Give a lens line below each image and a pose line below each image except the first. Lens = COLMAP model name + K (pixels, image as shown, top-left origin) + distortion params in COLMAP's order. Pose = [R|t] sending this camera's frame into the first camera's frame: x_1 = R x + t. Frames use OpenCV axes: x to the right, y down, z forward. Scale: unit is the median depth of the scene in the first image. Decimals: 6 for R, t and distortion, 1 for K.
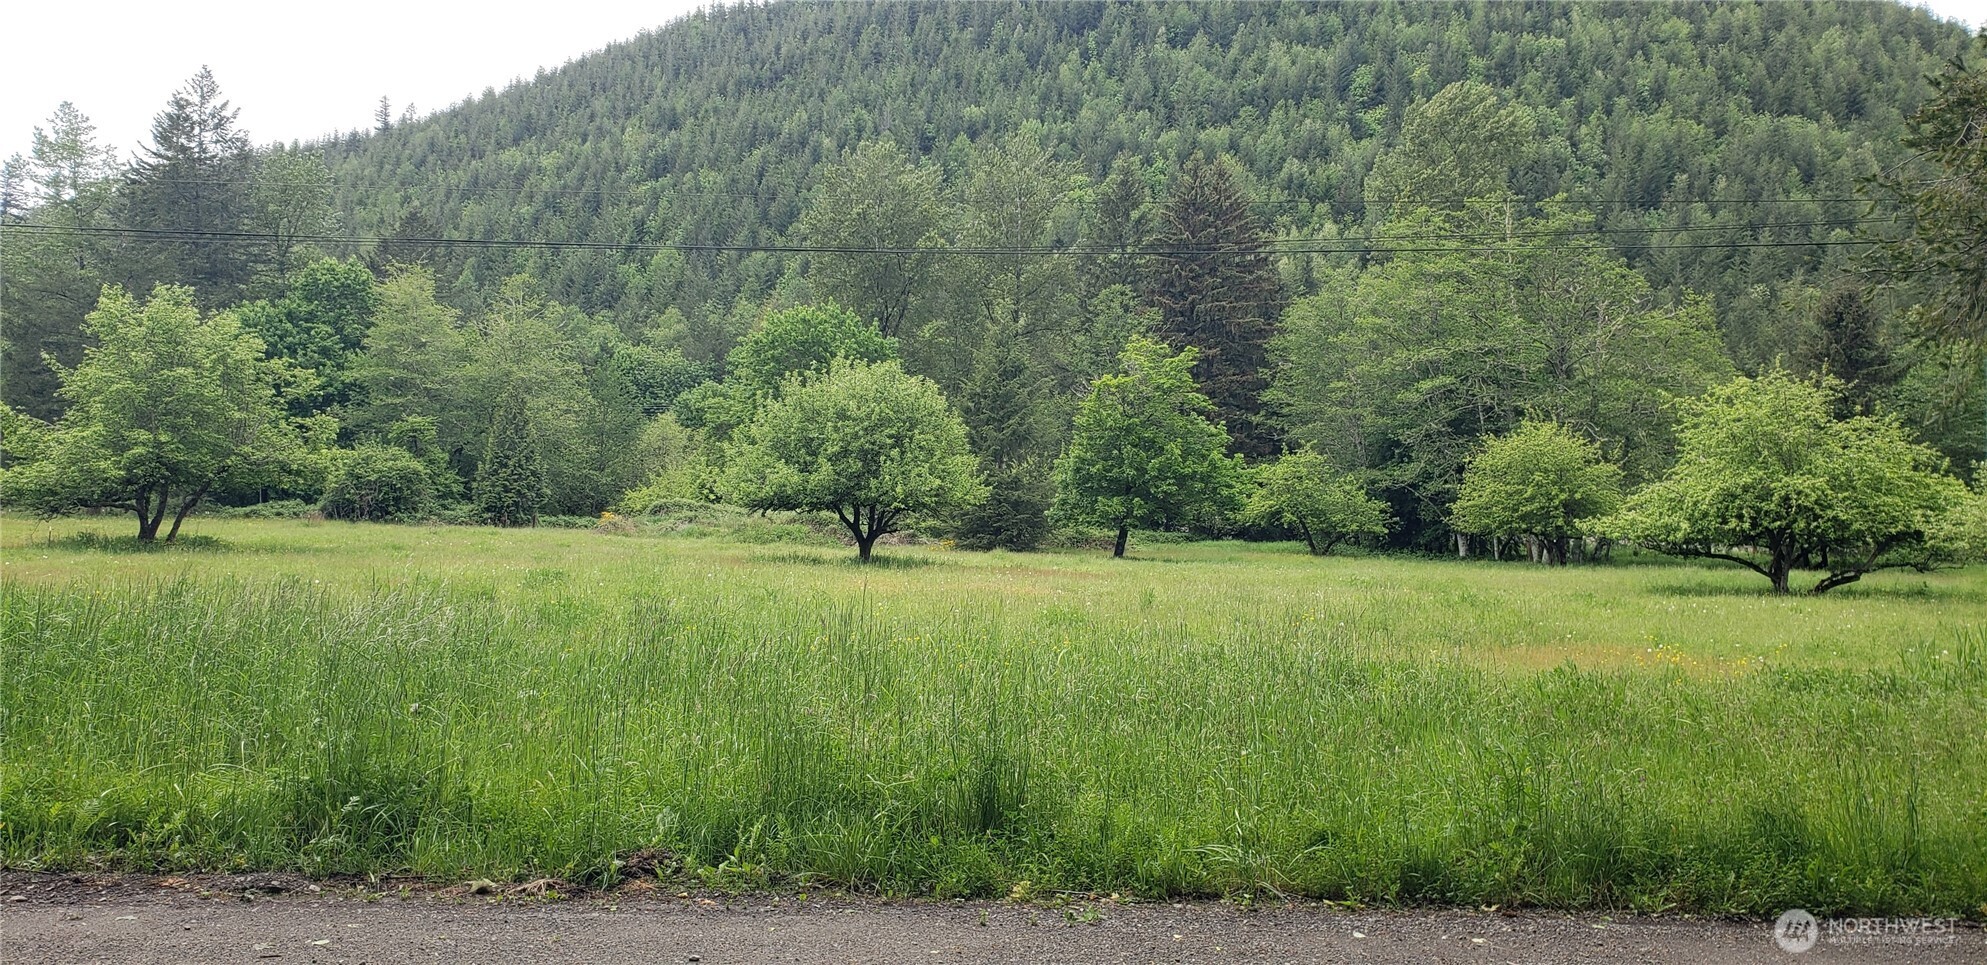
lens RADIAL K [[1518.5, 0, 993.5], [0, 1518.5, 482.5], [0, 0, 1]] dist [-0.003685, -0.005078]
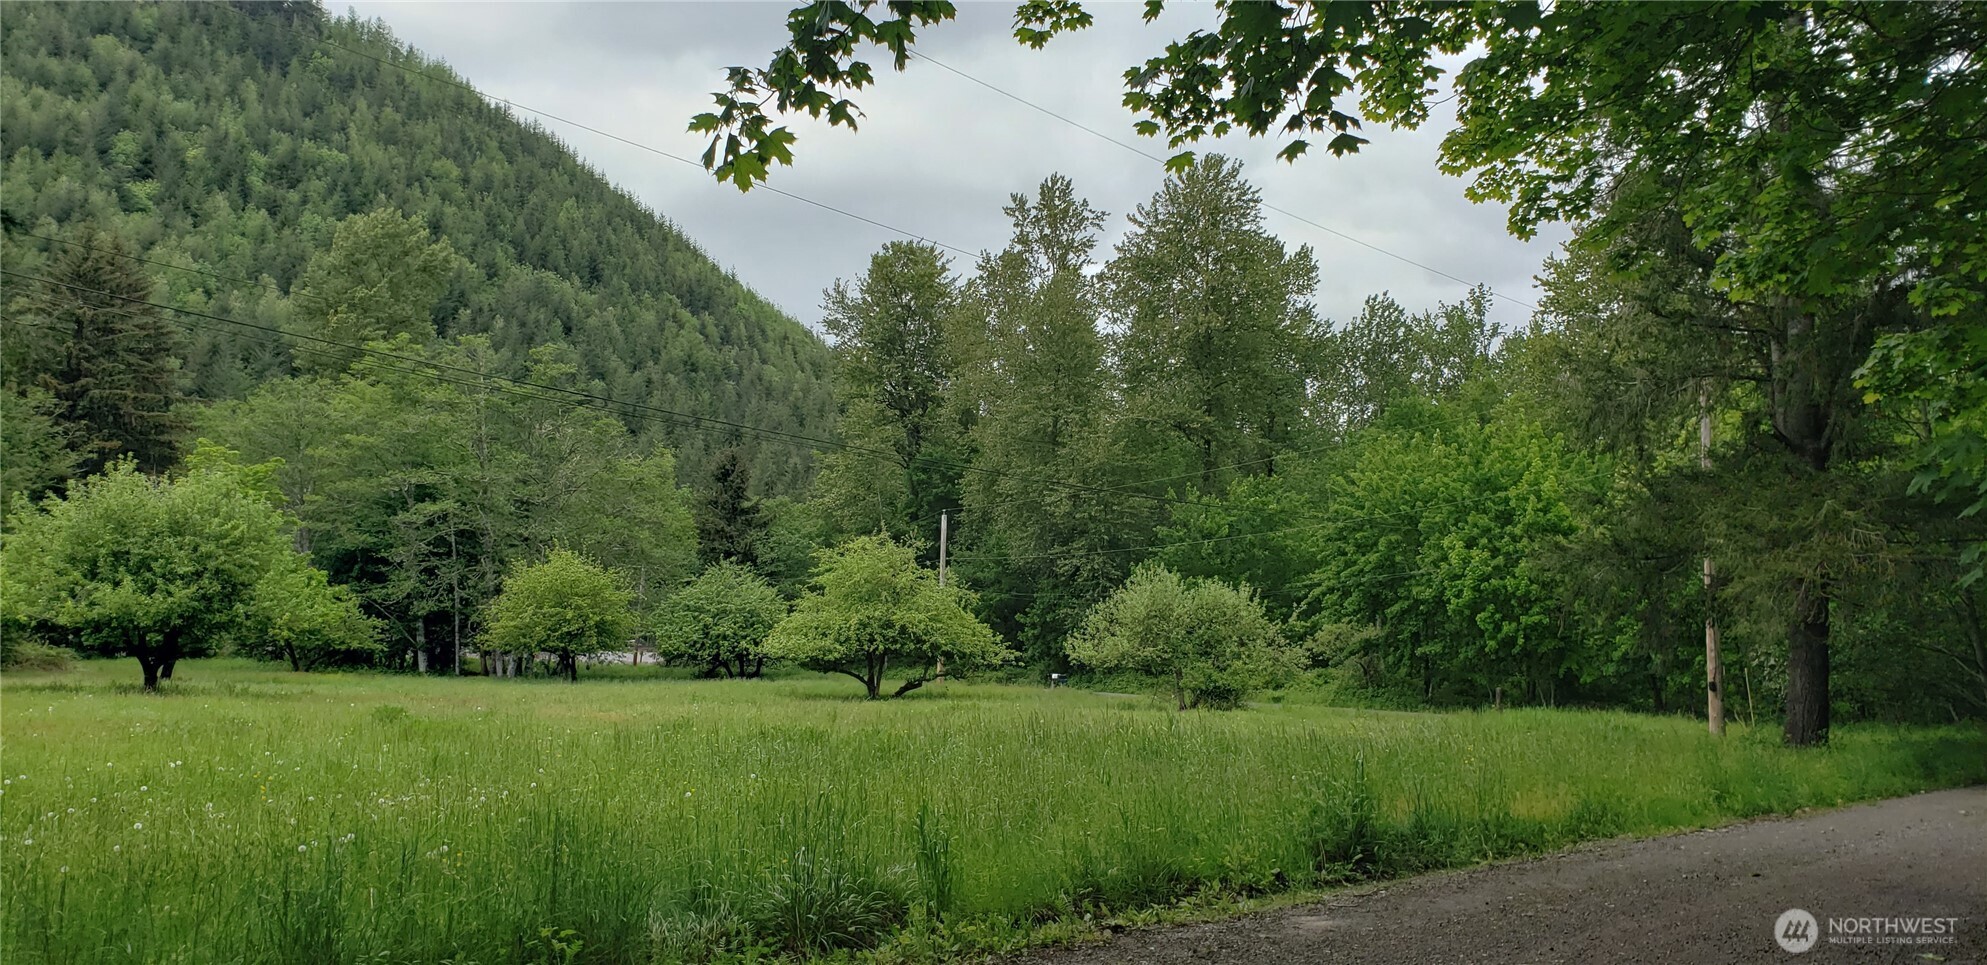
lens RADIAL K [[1519.4, 0, 985.3], [0, 1519.4, 477.8], [0, 0, 1]] dist [0.015829, -0.007941]
pose [[0.676553, 0.081349, 0.731887, -0.068182], [-0.027371, 0.995971, -0.085399, -0.001685], [-0.735885, 0.037744, 0.676054, 0.003489]]
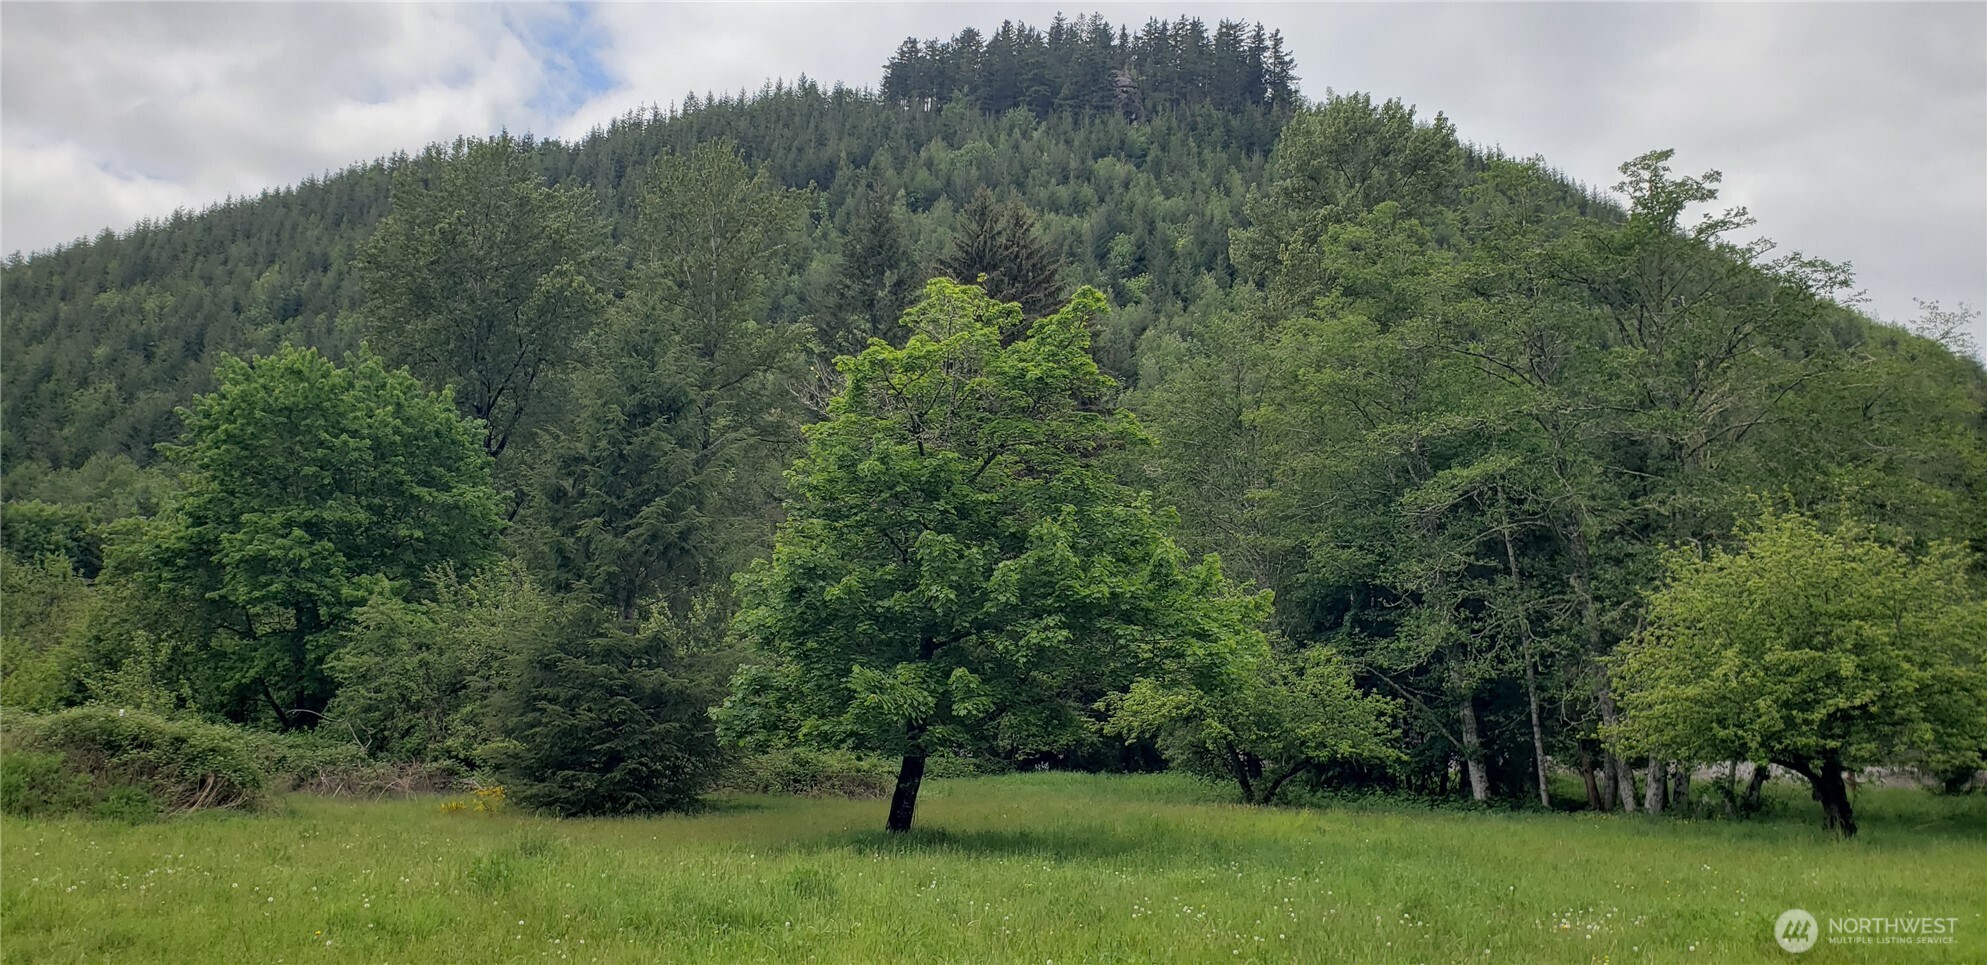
lens RADIAL K [[1524.4, 0, 982.7], [0, 1524.4, 482.1], [0, 0, 1]] dist [0.082330, -0.130438]
pose [[0.984792, 0.026584, 0.171694, 0.008746], [-0.001606, 0.989575, -0.144008, 0.004679], [-0.173733, 0.141542, 0.974568, 0.154194]]
